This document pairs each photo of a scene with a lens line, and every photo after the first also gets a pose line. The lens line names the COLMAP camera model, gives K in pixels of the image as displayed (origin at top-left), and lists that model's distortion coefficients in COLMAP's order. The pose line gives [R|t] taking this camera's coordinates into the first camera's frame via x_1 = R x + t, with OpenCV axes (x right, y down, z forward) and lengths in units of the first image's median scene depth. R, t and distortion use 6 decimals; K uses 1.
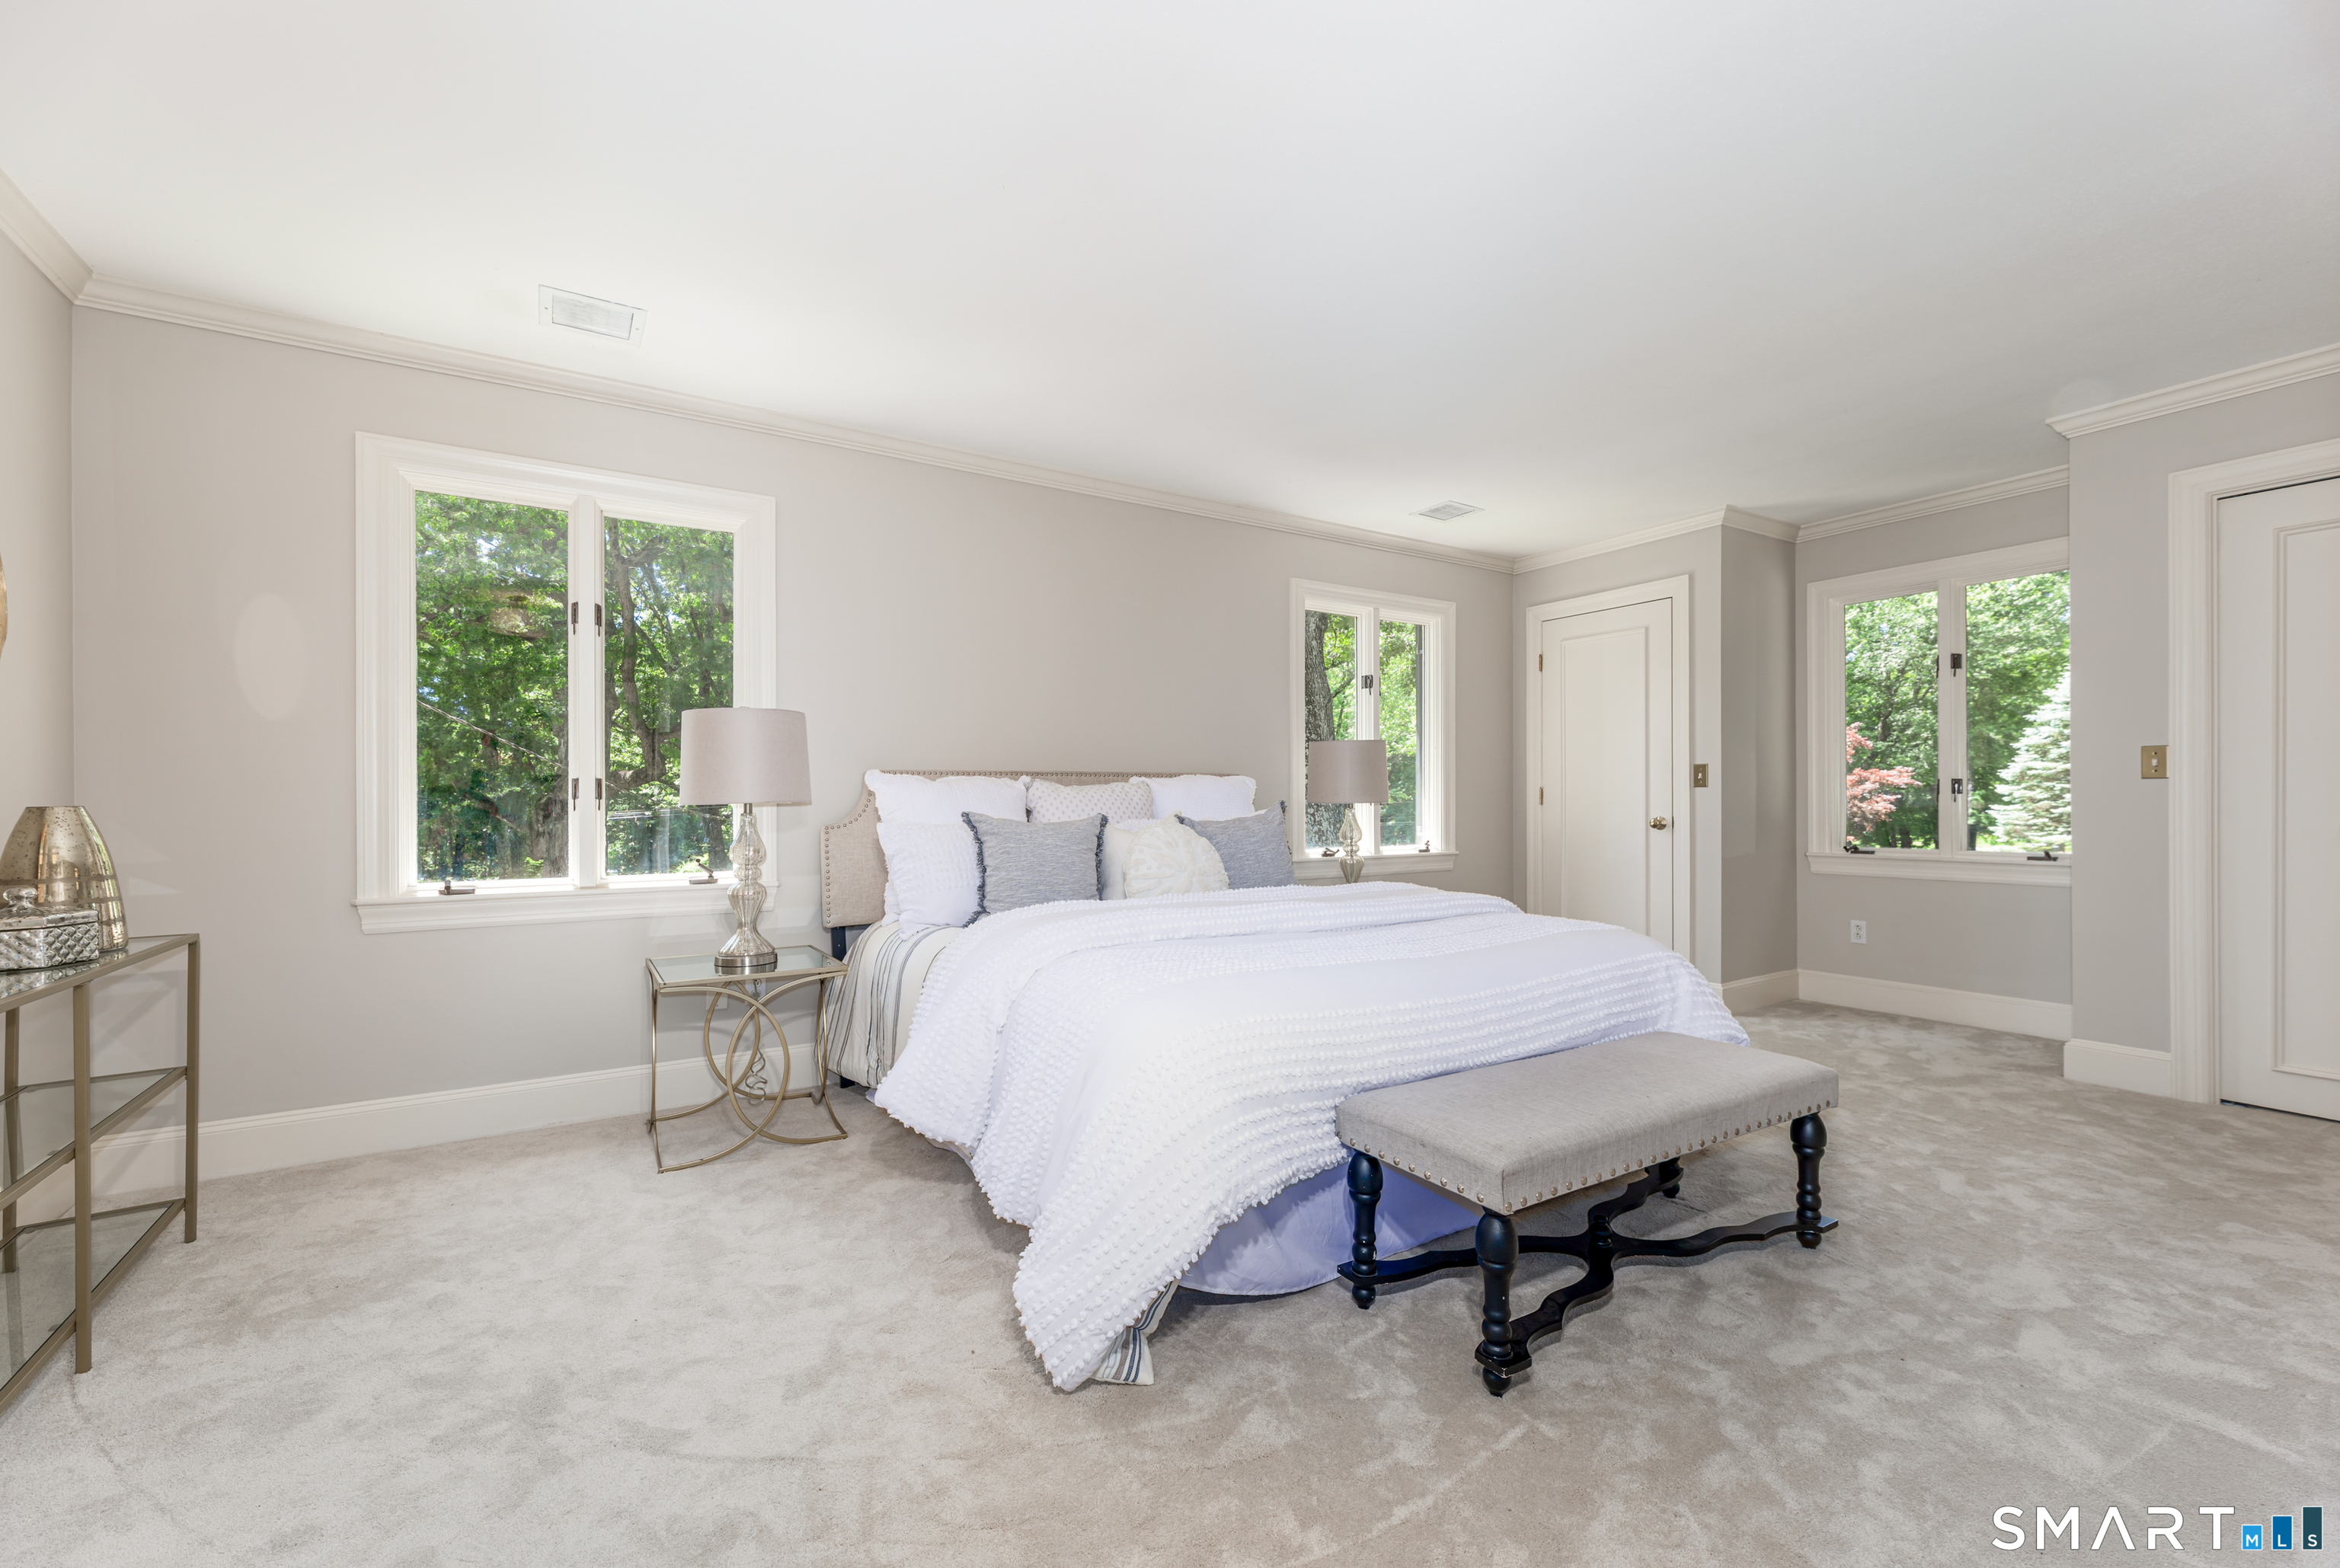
lens RADIAL K [[949.7, 0, 1193.5], [0, 949.7, 813.5], [0, 0, 1]] dist [-0.001682, -0.000012]
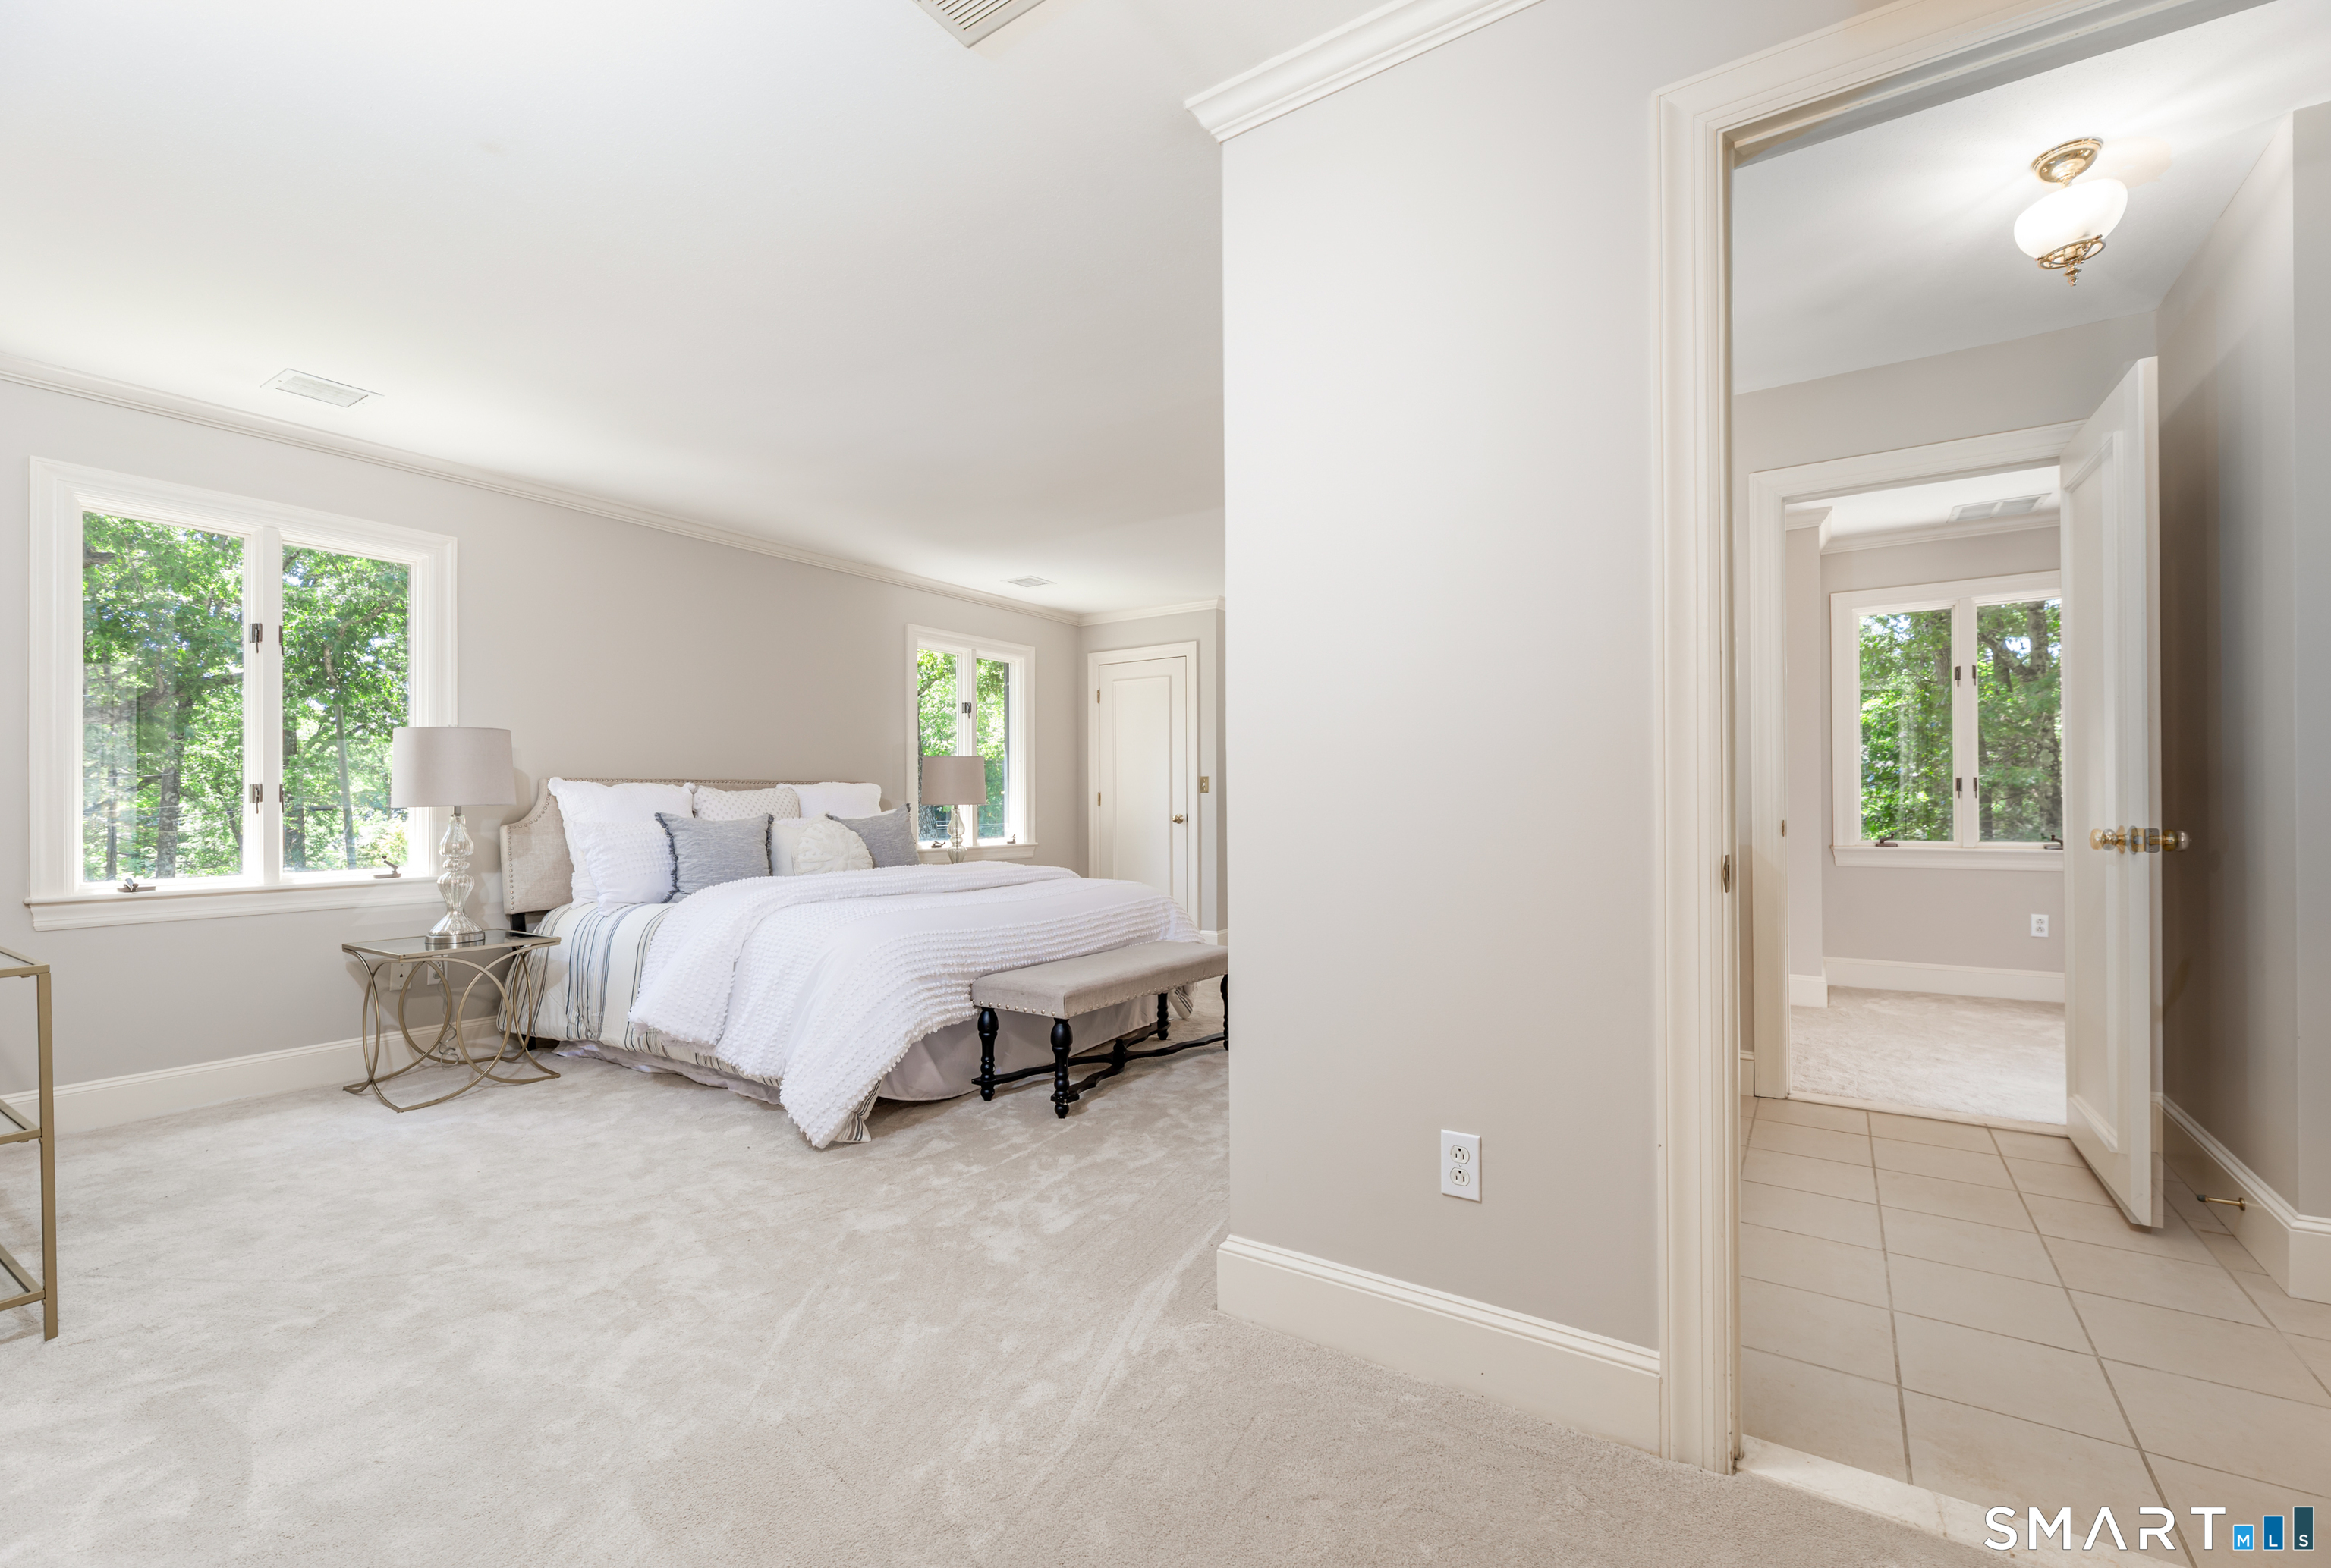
lens RADIAL K [[994.0, 0, 1162.1], [0, 994.0, 802.5], [0, 0, 1]] dist [-0.011698, -0.000083]
pose [[0.921497, -0.001123, 0.388384, -0.143504], [0.006322, 0.999907, -0.012108, 0.005769], [-0.388334, 0.013613, 0.921418, -0.494271]]
